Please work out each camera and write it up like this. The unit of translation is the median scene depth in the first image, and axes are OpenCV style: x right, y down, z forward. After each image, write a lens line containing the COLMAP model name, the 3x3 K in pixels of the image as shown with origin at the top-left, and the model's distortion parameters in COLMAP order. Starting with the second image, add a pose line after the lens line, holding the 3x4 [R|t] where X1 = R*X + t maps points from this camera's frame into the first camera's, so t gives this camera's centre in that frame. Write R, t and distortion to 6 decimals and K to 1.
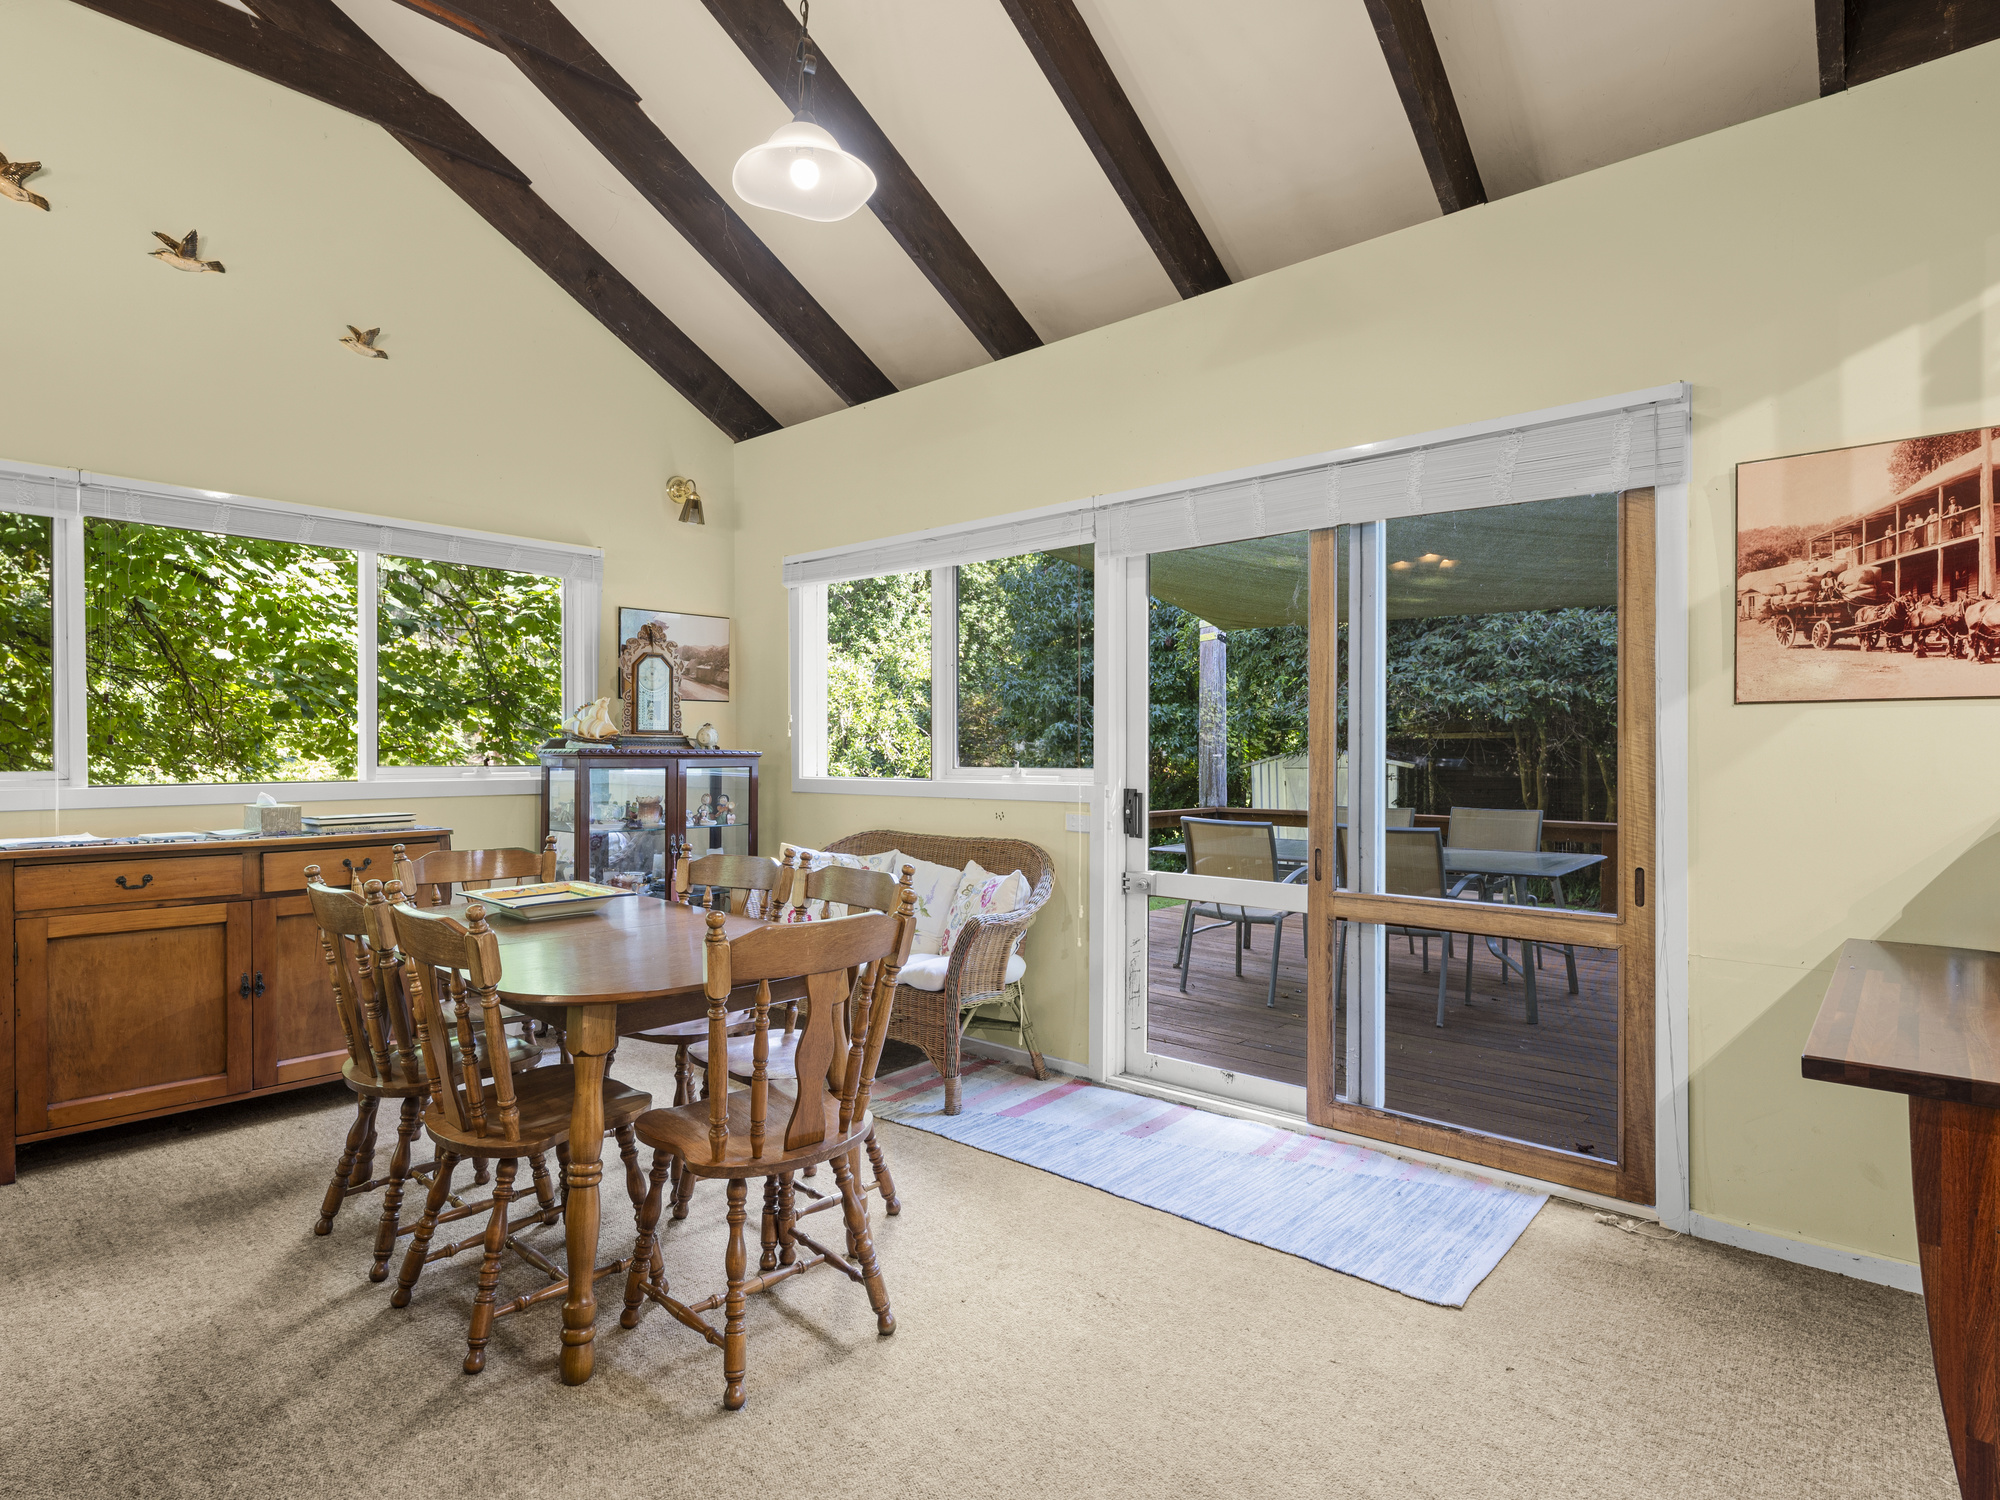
lens RADIAL K [[1067.0, 0, 1002.2], [0, 1067.0, 752.5], [0, 0, 1]] dist [0.000370, 0.000059]
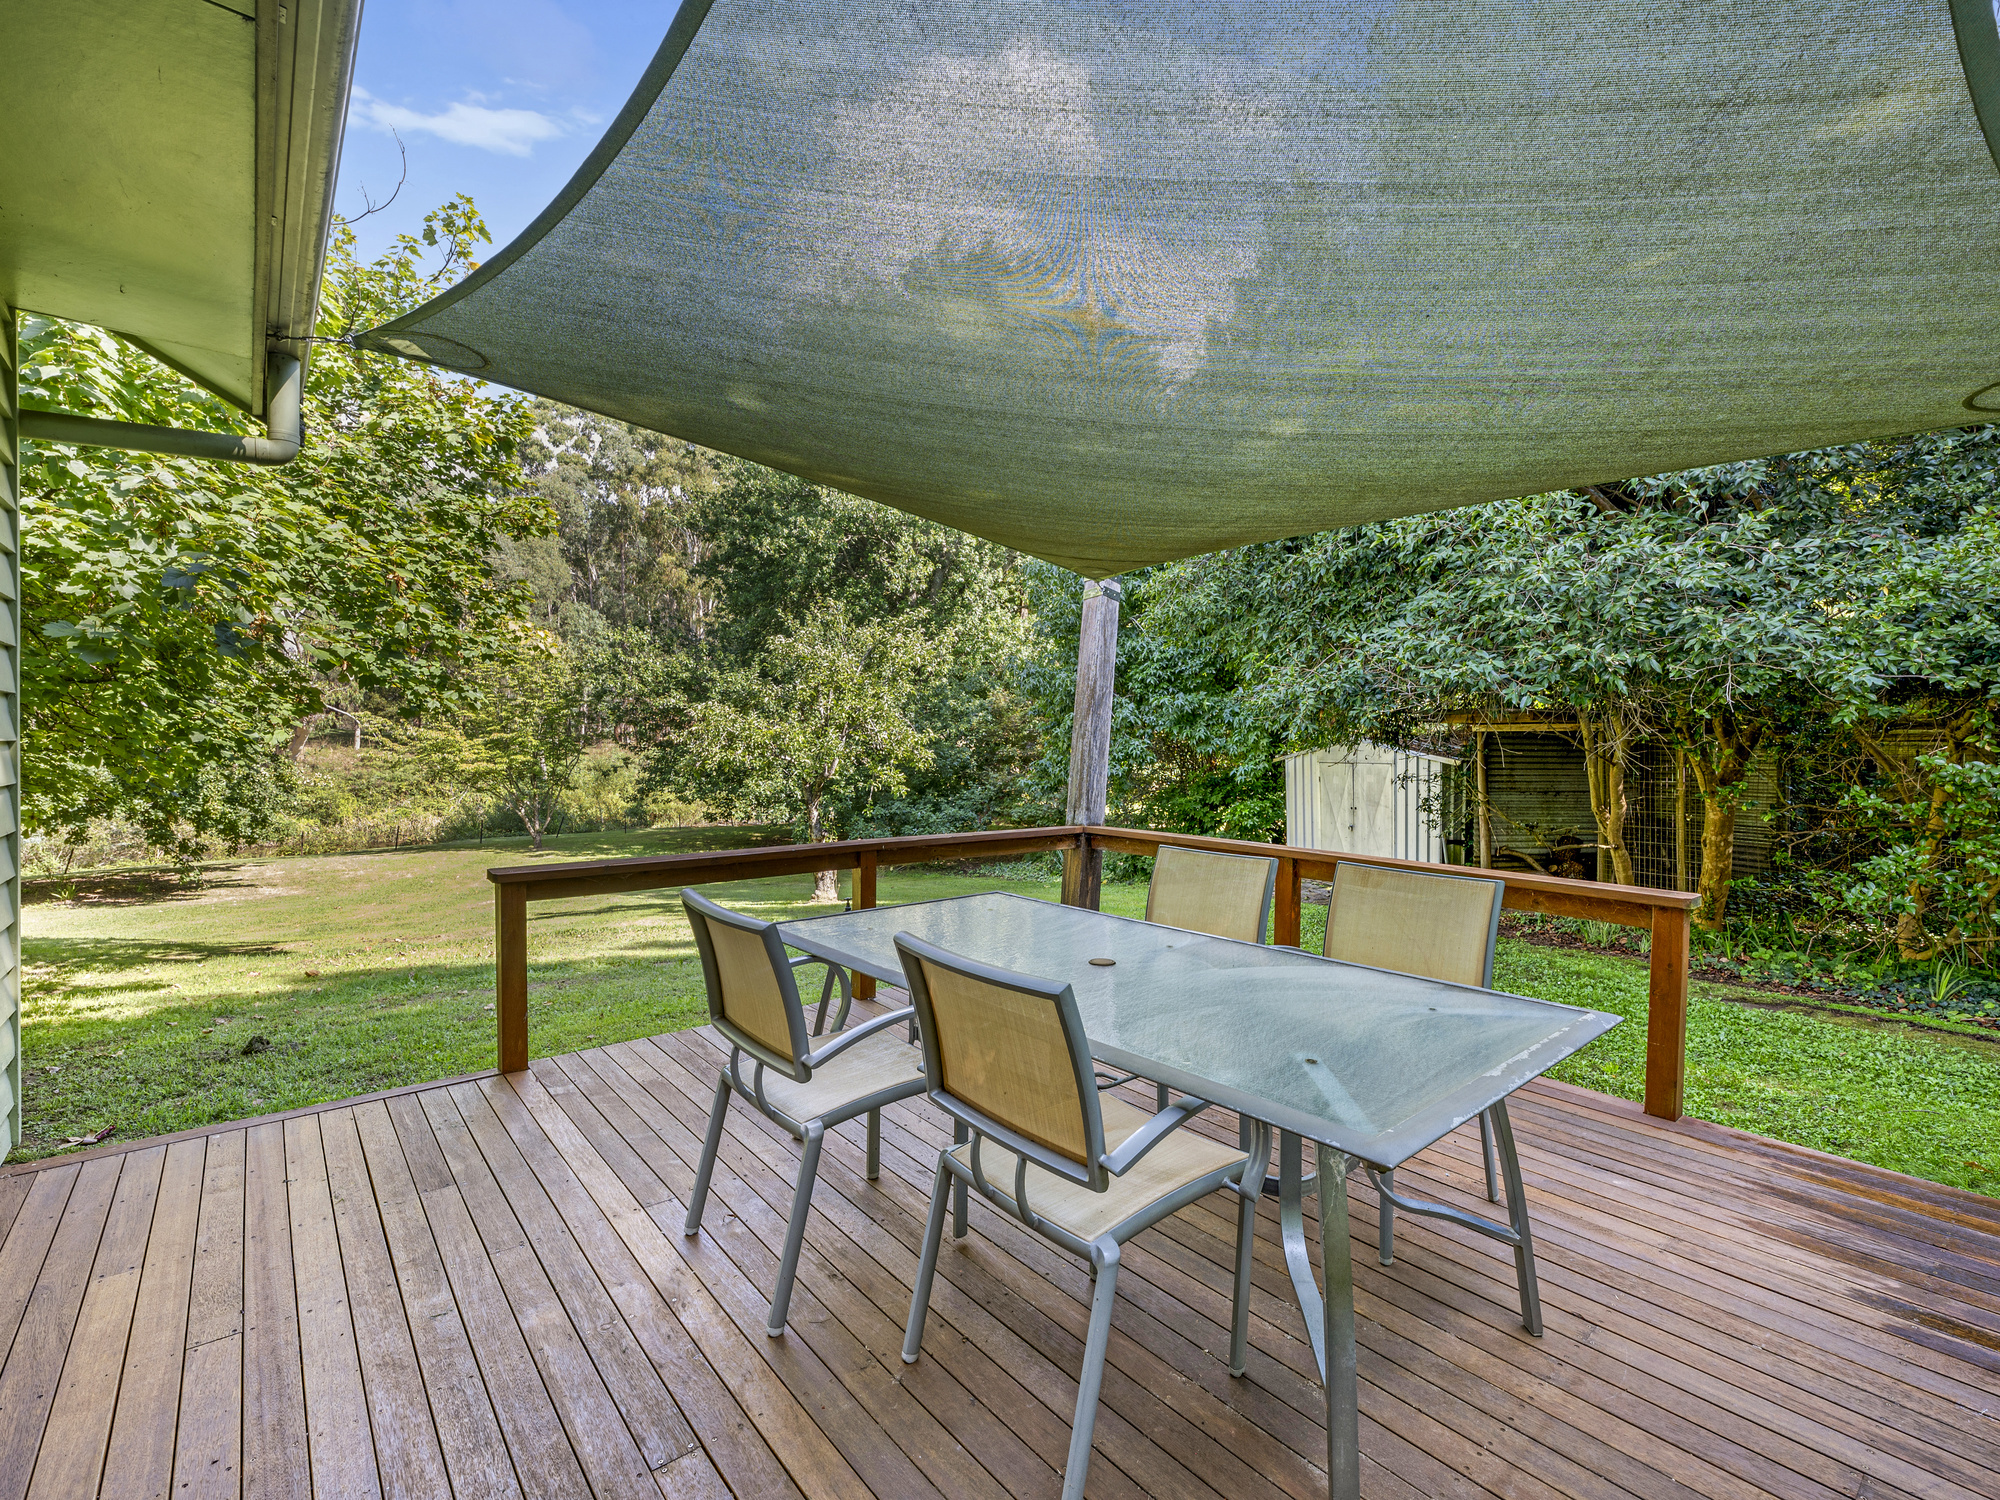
lens RADIAL K [[906.8, 0, 995.7], [0, 906.8, 738.7], [0, 0, 1]] dist [0.000777, 0.000016]
pose [[0.985944, 0.005651, -0.166981, 0.239677], [-0.005681, 0.999984, 0.000297, -0.008256], [0.166980, 0.000656, 0.985960, 0.381284]]
